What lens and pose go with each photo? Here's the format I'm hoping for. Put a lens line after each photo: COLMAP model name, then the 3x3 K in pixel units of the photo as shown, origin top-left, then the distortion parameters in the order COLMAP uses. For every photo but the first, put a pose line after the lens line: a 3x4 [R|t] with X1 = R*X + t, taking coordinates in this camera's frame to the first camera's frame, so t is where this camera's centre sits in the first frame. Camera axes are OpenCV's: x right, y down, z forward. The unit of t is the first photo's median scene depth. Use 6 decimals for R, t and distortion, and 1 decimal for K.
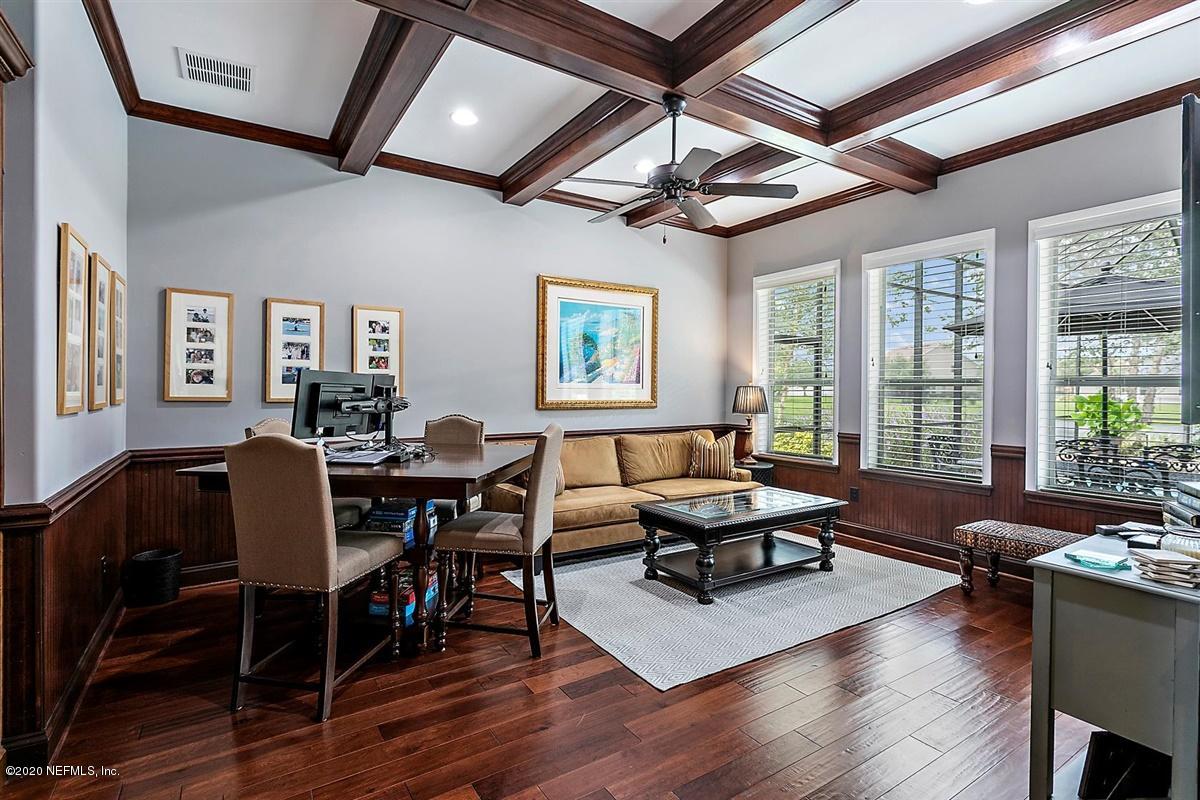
lens RADIAL K [[574.7, 0, 595.5], [0, 574.7, 393.1], [0, 0, 1]] dist [-0.003927, 0.002030]
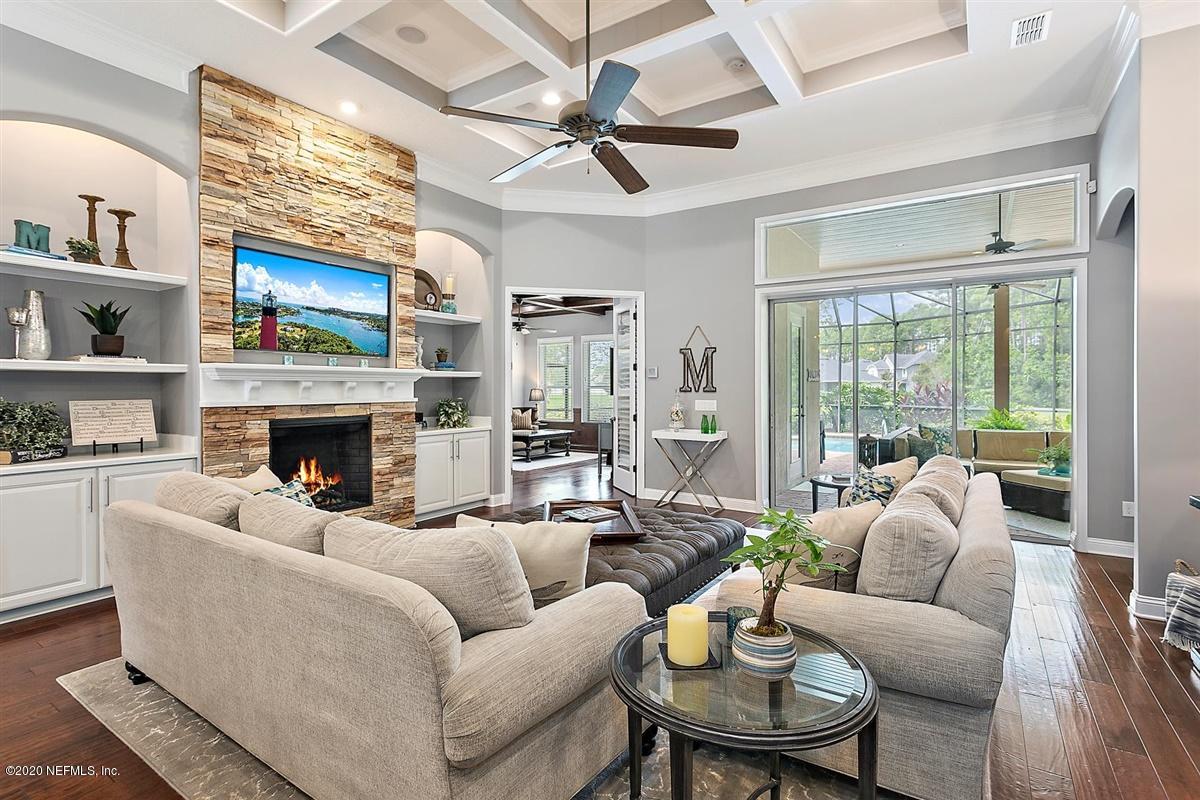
lens RADIAL K [[574.7, 0, 600.0], [0, 574.7, 395.8], [0, 0, 1]] dist [-0.003927, 0.002030]
pose [[0.916070, -0.012635, 0.400820, -0.411158], [0.010144, 0.999914, 0.008336, -0.002865], [-0.400890, -0.003570, 0.916119, -1.173234]]
